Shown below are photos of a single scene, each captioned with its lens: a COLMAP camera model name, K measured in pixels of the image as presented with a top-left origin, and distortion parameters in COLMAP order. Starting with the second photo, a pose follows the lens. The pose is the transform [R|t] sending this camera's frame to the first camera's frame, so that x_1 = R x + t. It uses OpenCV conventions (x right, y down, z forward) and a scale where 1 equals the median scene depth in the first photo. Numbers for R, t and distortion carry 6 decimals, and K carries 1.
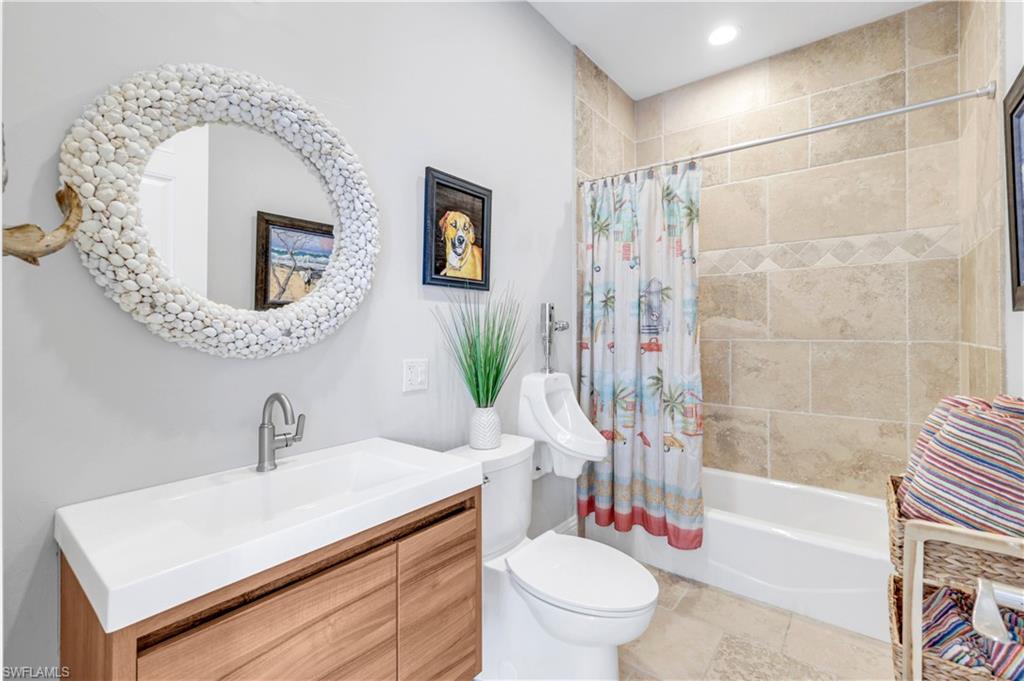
lens RADIAL K [[453.3, 0, 504.1], [0, 453.3, 331.9], [0, 0, 1]] dist [0.007149, -0.001346]
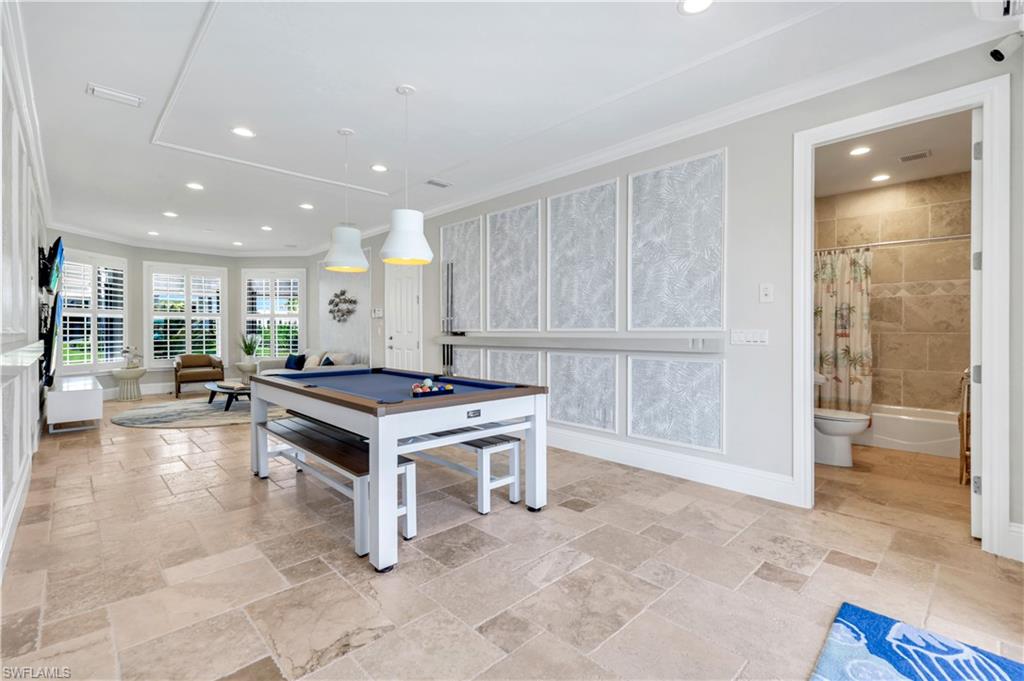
lens RADIAL K [[453.3, 0, 506.8], [0, 453.3, 337.4], [0, 0, 1]] dist [0.007149, -0.001346]
pose [[0.989969, 0.008686, -0.141016, -0.877025], [-0.007495, 0.999932, 0.008973, 0.035660], [0.141084, -0.007826, 0.989967, -1.241241]]
